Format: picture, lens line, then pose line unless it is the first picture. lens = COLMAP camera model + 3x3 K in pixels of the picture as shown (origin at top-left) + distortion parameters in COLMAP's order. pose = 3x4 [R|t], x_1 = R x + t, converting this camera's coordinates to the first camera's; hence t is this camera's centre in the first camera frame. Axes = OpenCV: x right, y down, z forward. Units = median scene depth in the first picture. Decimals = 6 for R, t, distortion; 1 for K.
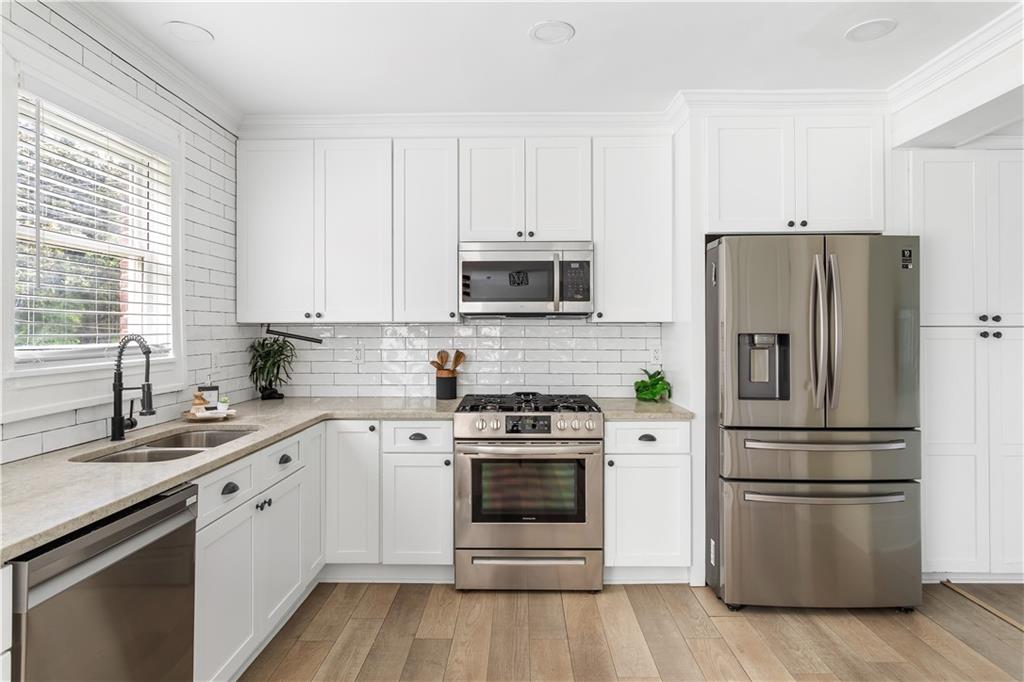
lens RADIAL K [[567.0, 0, 508.0], [0, 567.0, 327.3], [0, 0, 1]] dist [0.000700, 0.001073]
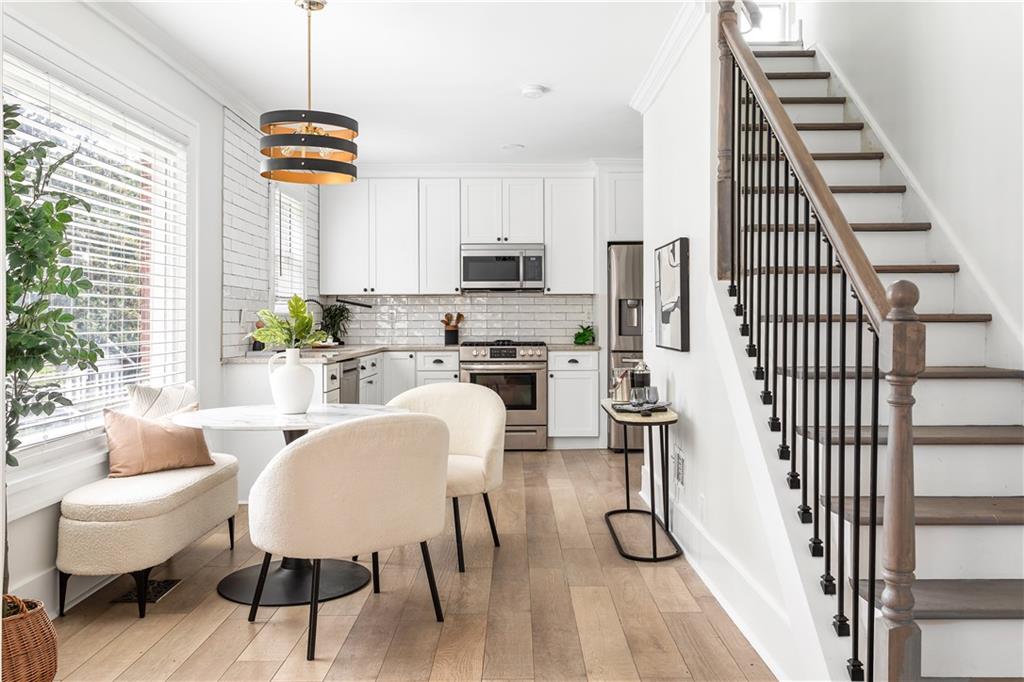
lens RADIAL K [[835.9, 0, 515.4], [0, 835.9, 321.0], [0, 0, 1]] dist [0.001311, 0.002423]
pose [[0.999731, -0.001573, 0.023147, 0.013981], [0.001383, 0.999965, 0.008241, 0.052873], [-0.023159, -0.008207, 0.999698, -1.501976]]
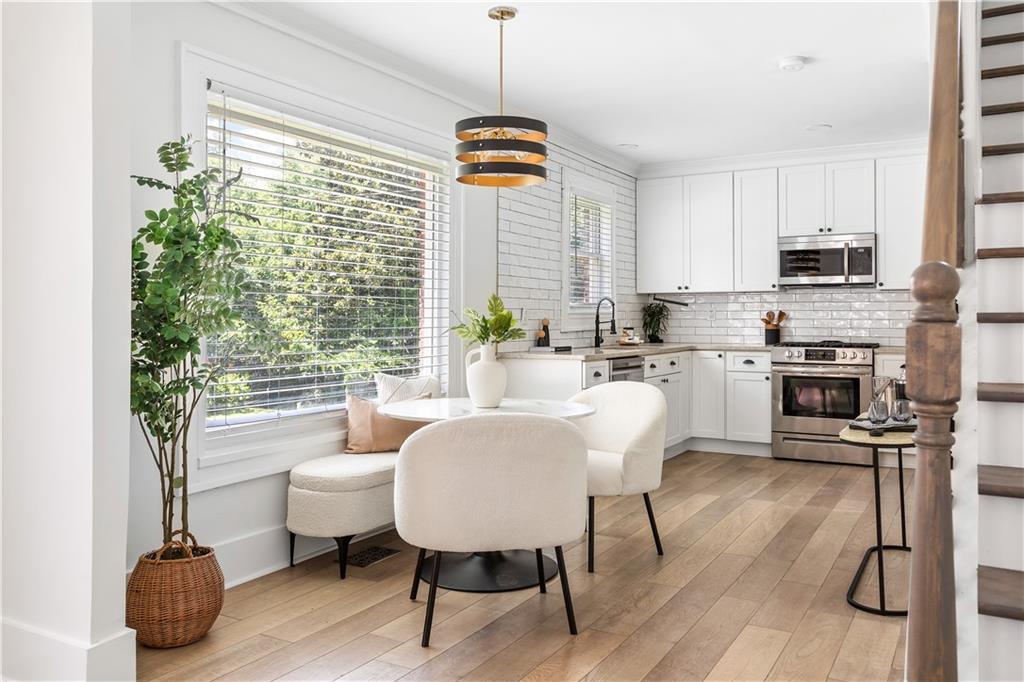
lens RADIAL K [[804.8, 0, 510.5], [0, 804.8, 310.6], [0, 0, 1]] dist [0.004120, 0.000713]
pose [[0.877224, -0.002679, -0.480074, 0.346648], [0.001411, 0.999994, -0.003003, 0.053702], [0.480079, 0.001957, 0.877223, -1.332599]]
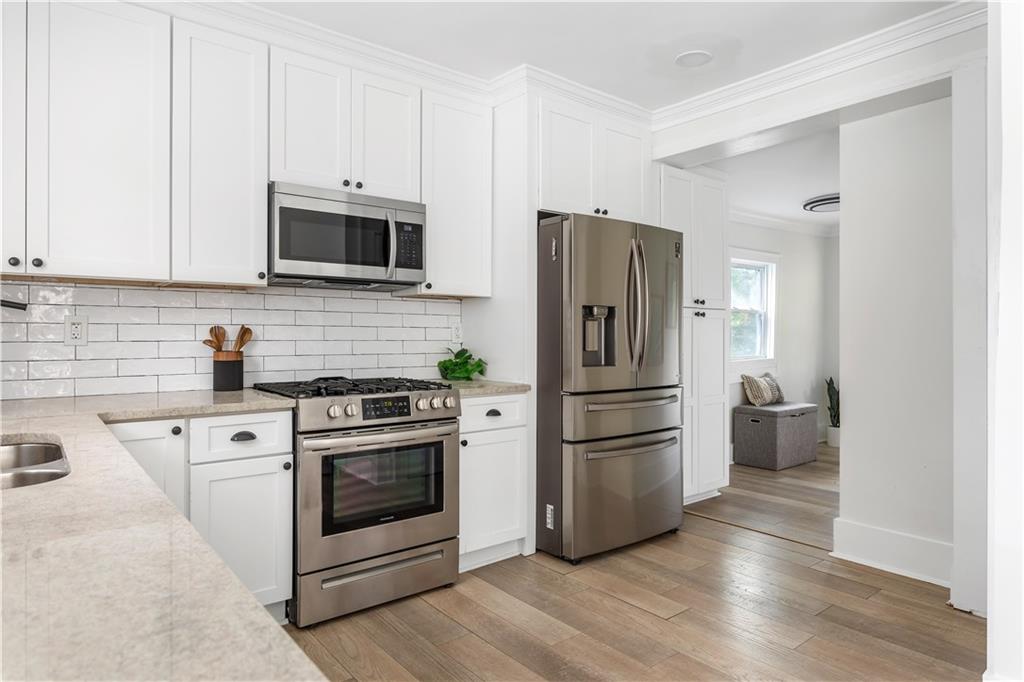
lens RADIAL K [[615.4, 0, 509.0], [0, 615.4, 332.7], [0, 0, 1]] dist [-0.006315, -0.000895]
pose [[0.770534, 0.004436, 0.637384, -0.403017], [-0.005414, 0.999985, -0.000414, 0.058155], [-0.637376, -0.003131, 0.770546, 0.173290]]
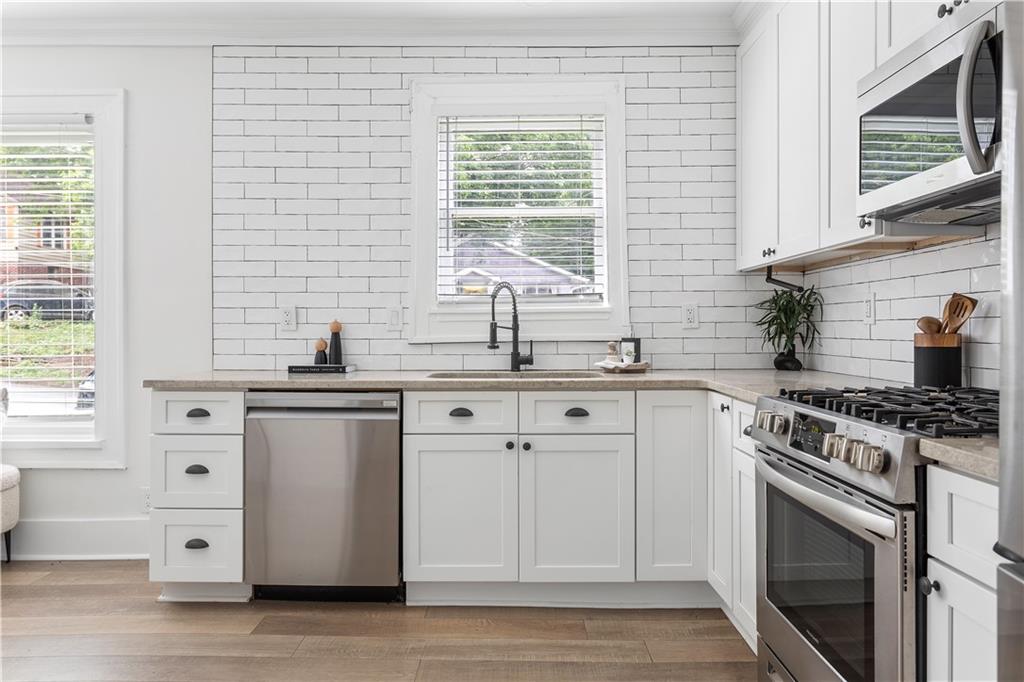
lens RADIAL K [[698.4, 0, 510.9], [0, 698.4, 326.6], [0, 0, 1]] dist [-0.000243, -0.000466]
pose [[0.018732, 0.002160, -0.999822, 0.599884], [0.008148, 0.999964, 0.002313, 0.075785], [0.999791, -0.008190, 0.018714, 0.728532]]
